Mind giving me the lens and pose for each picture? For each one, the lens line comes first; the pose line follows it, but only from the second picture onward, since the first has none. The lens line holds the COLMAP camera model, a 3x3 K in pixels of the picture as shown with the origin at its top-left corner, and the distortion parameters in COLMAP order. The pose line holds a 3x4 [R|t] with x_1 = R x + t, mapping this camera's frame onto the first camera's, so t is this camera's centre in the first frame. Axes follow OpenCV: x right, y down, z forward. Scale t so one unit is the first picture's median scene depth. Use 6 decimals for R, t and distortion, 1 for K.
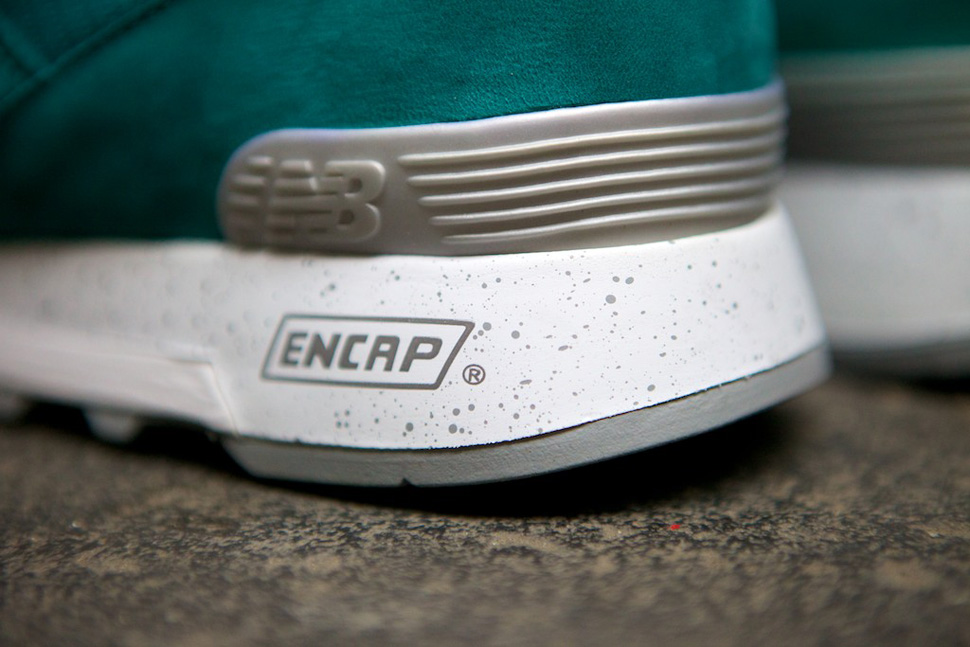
lens RADIAL K [[1964.4, 0, 485.0], [0, 1964.4, 323.5], [0, 0, 1]] dist [0.565551, 0.088429]
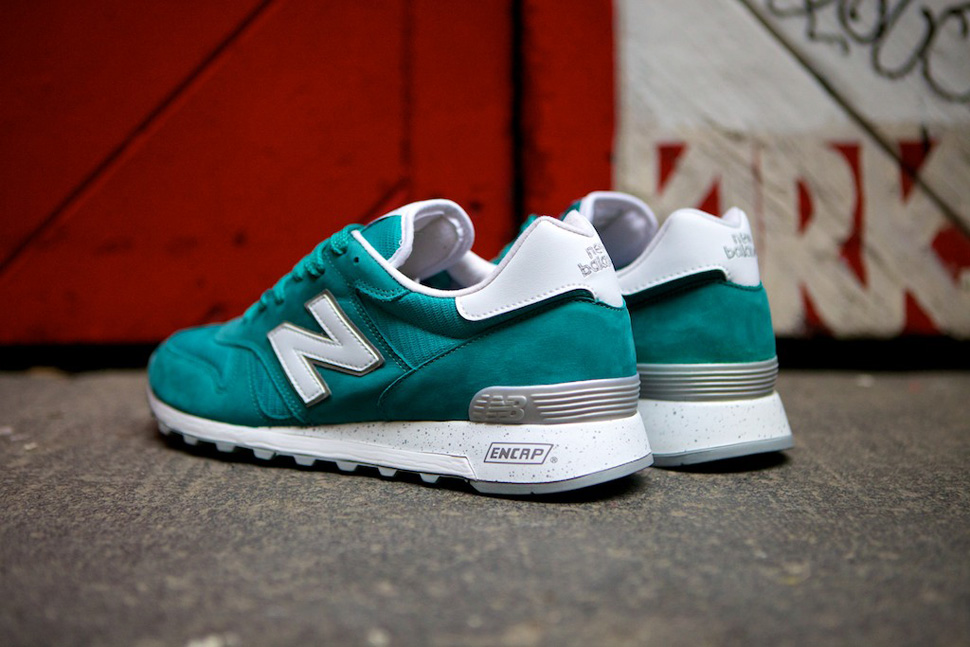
lens RADIAL K [[1373.0, 0, 485.0], [0, 1373.0, 323.5], [0, 0, 1]] dist [0.010929, 0.012053]
pose [[0.996164, 0.013122, 0.086520, -0.321454], [-0.002894, 0.993093, -0.117298, 0.068533], [-0.087462, 0.116598, 0.989321, -1.305535]]
